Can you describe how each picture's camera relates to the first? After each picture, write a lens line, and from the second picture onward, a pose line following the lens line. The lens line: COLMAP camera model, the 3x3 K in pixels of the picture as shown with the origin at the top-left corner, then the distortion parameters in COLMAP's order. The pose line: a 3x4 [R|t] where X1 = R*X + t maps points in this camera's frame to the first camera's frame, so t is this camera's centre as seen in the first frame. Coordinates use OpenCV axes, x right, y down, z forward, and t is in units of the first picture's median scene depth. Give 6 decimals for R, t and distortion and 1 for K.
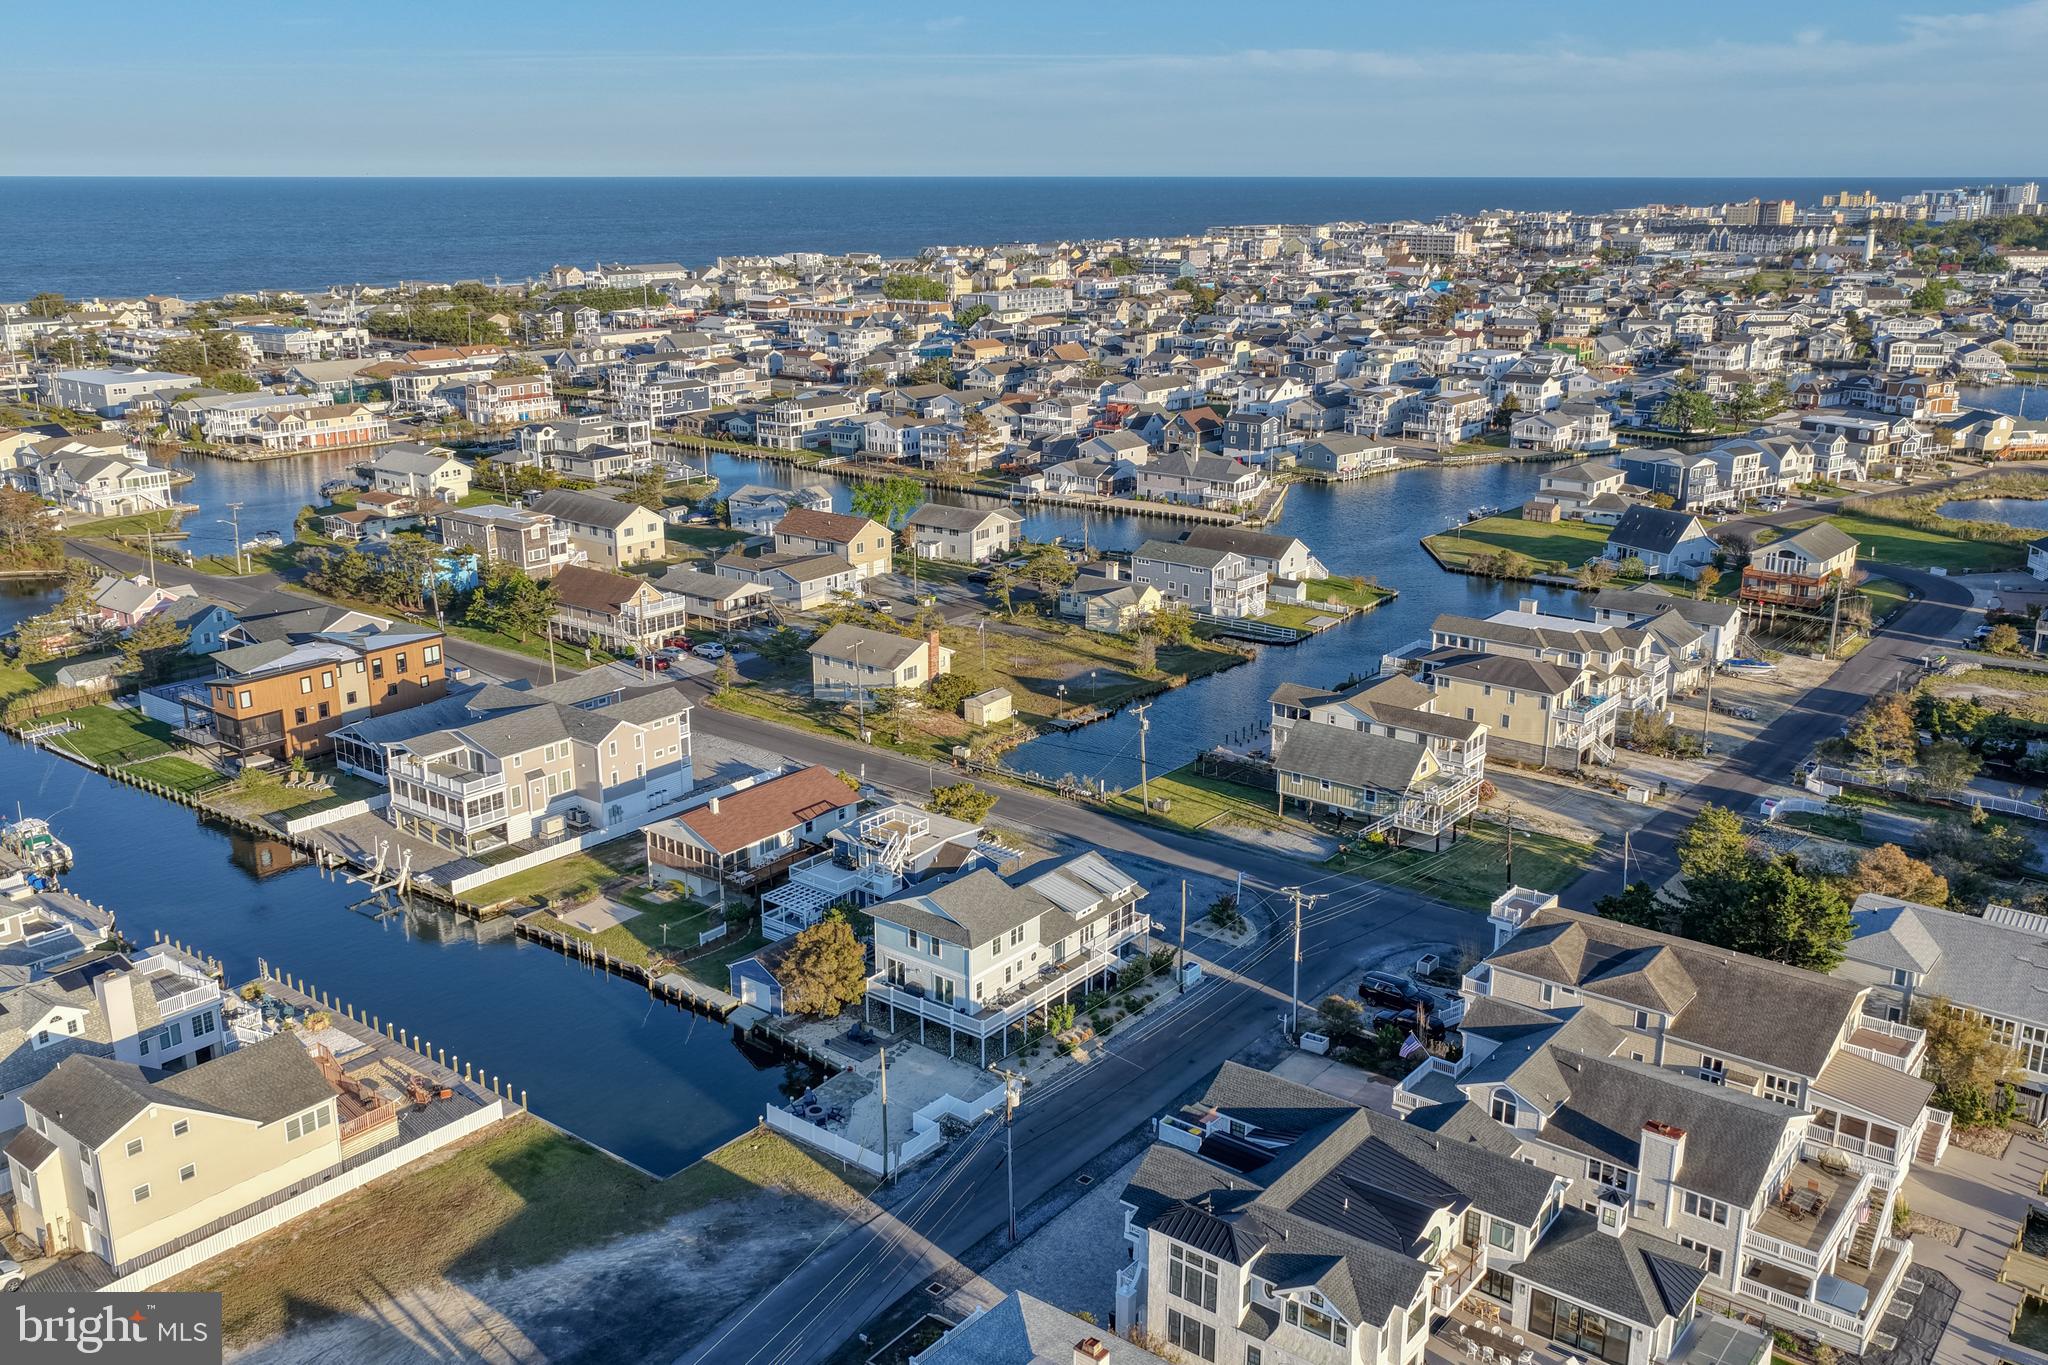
lens RADIAL K [[1754.0, 0, 1024.0], [0, 1754.0, 682.5], [0, 0, 1]] dist [-0.008043, 0.010419]
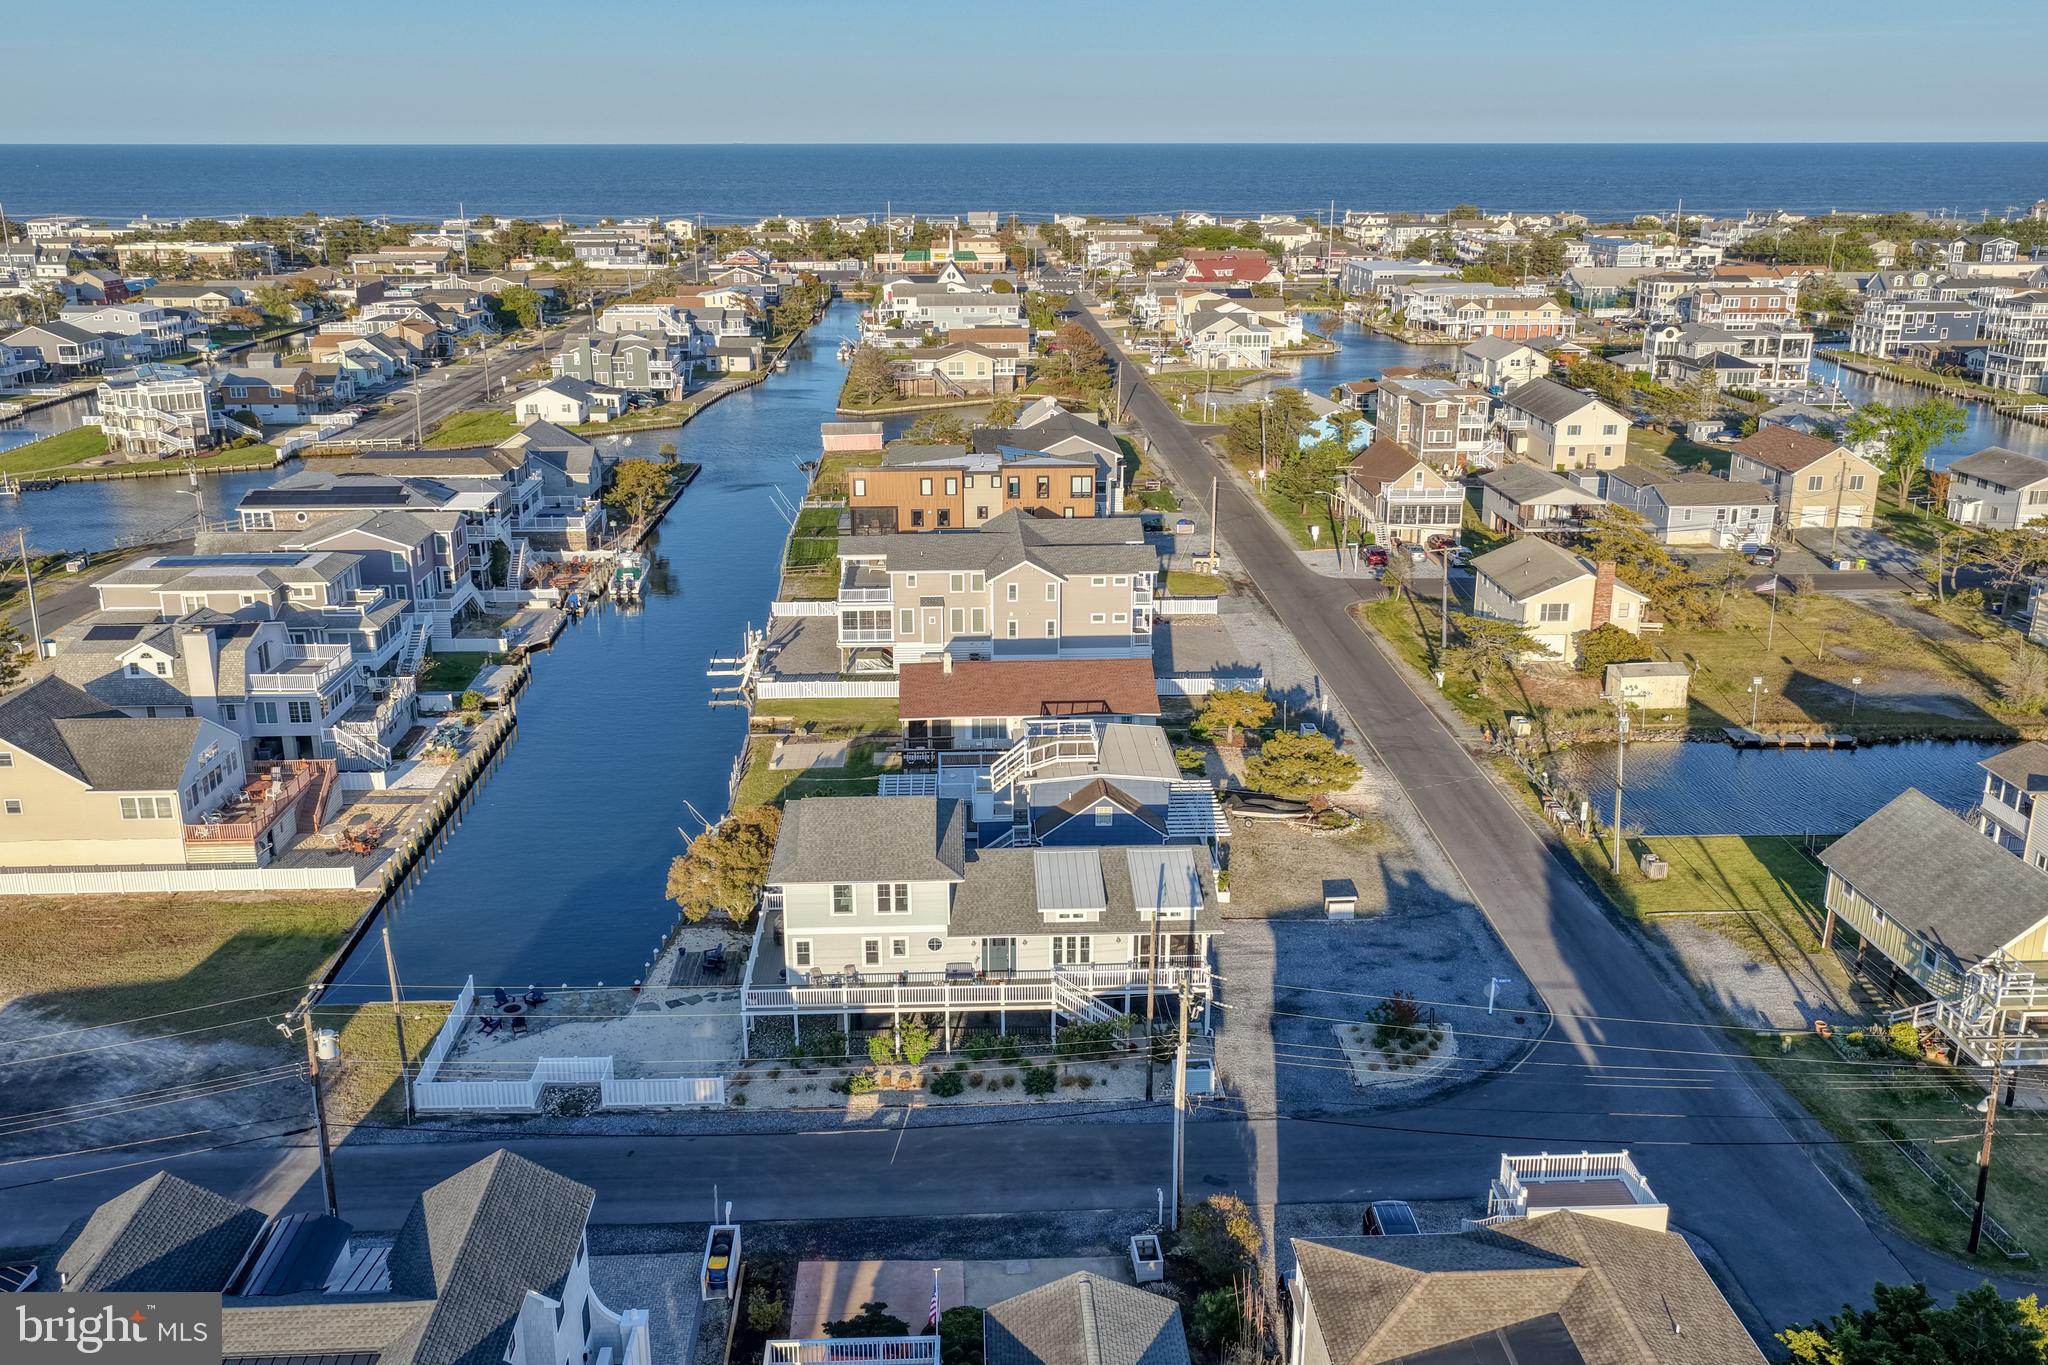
lens RADIAL K [[1732.2, 0, 1024.0], [0, 1732.2, 682.5], [0, 0, 1]] dist [-0.009974, 0.032355]
pose [[0.653677, 0.225545, -0.722382, 0.305011], [-0.210051, 0.971123, 0.113134, -0.011867], [0.727038, 0.077784, 0.682177, 0.373671]]
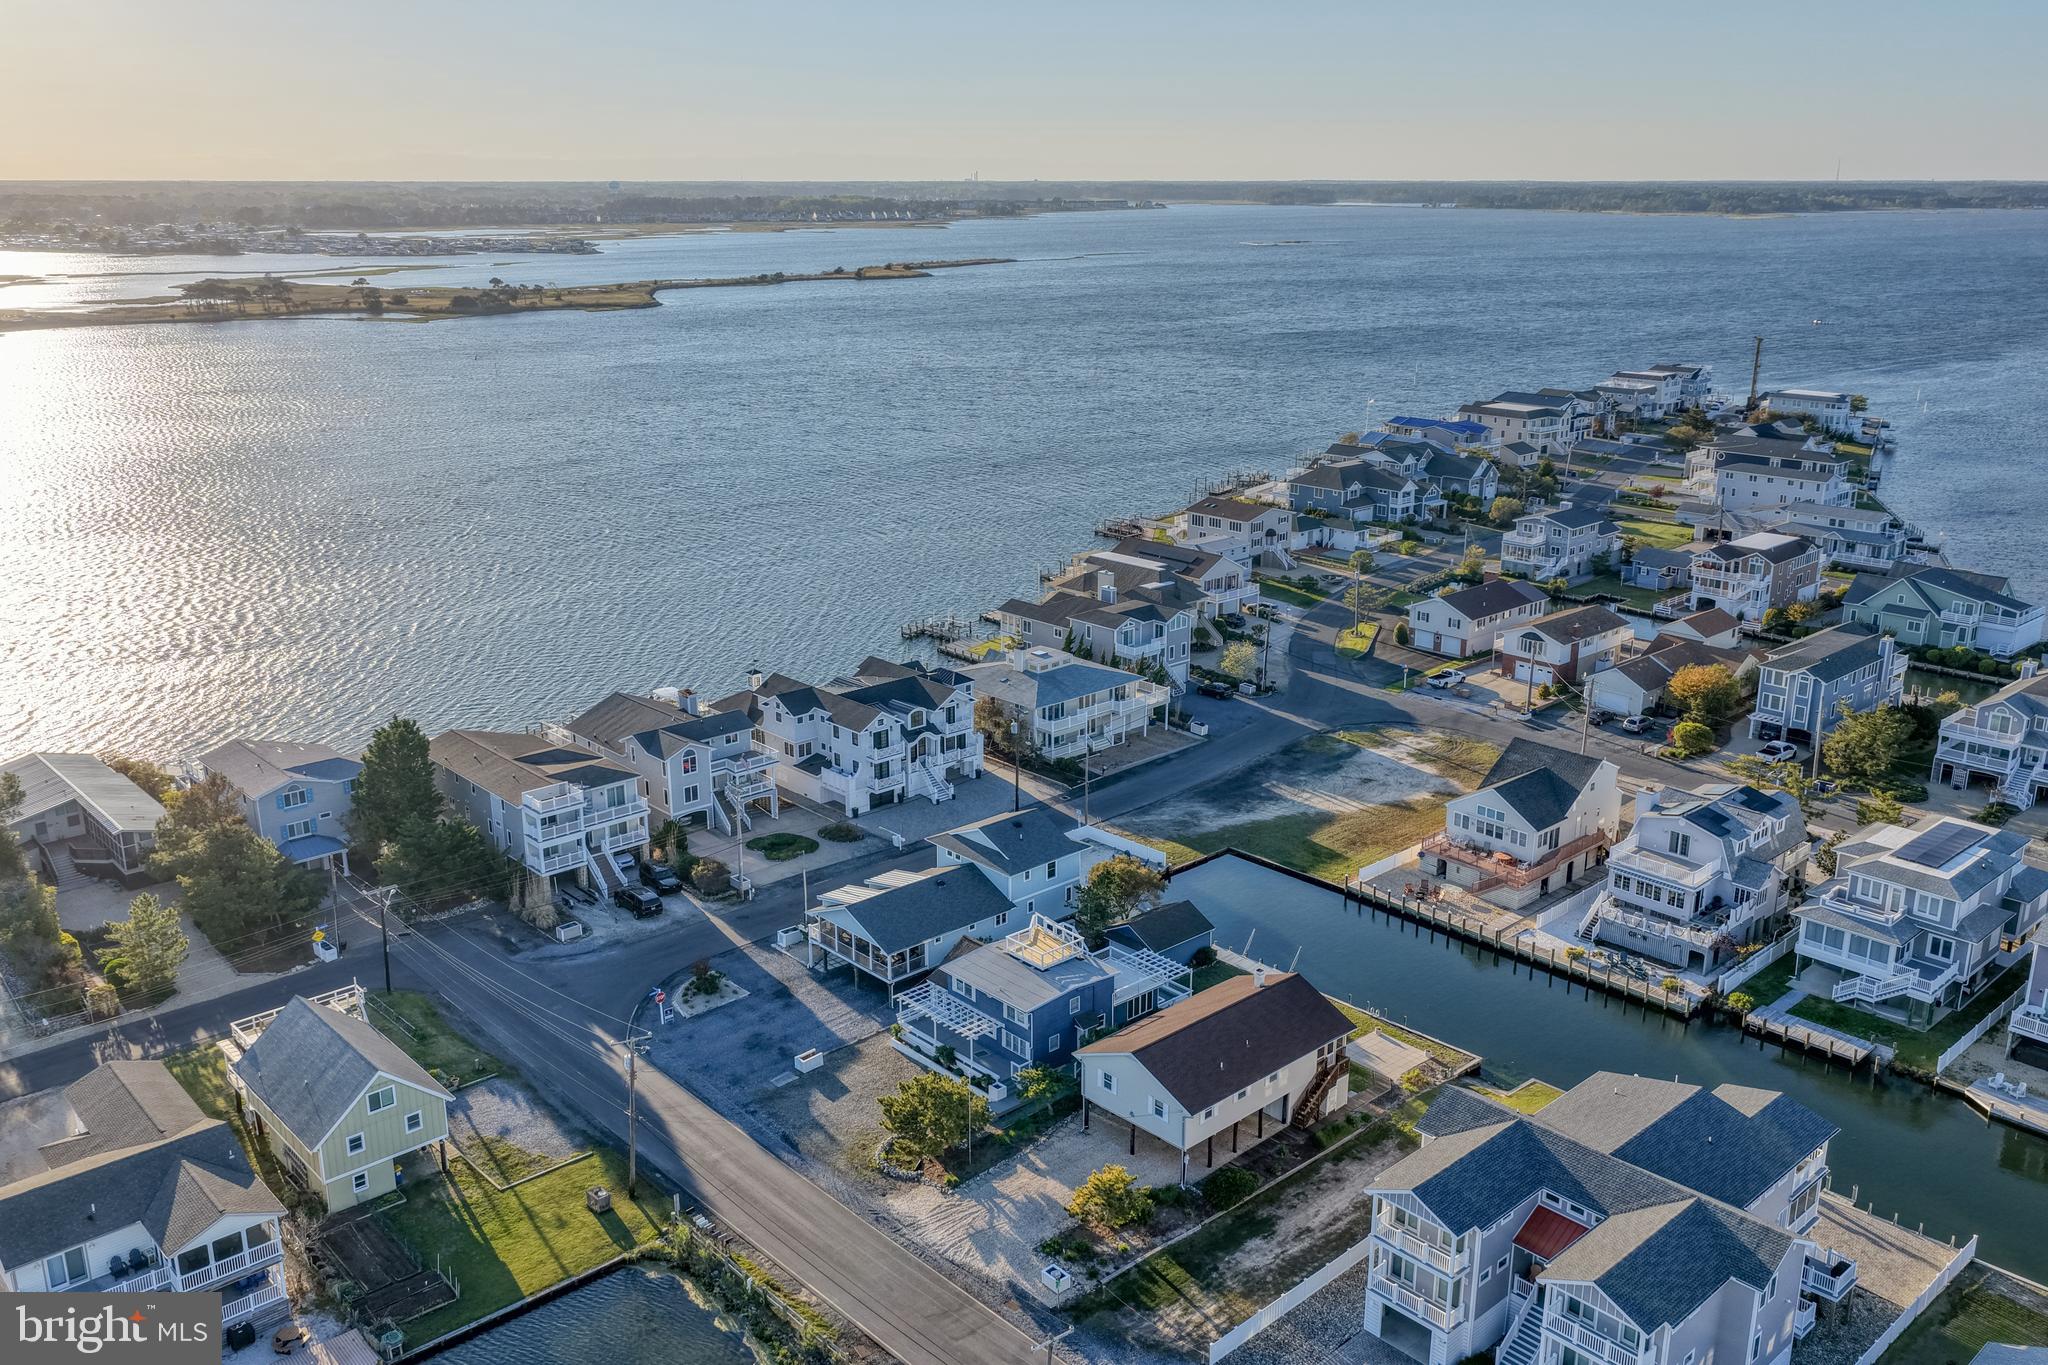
lens RADIAL K [[1708.4, 0, 1024.0], [0, 1708.4, 682.5], [0, 0, 1]] dist [-0.003690, 0.014517]
pose [[-0.986882, -0.047458, 0.154311, -0.138109], [0.043706, 0.841590, 0.538346, -0.358068], [-0.155415, 0.538029, -0.828475, 1.200217]]
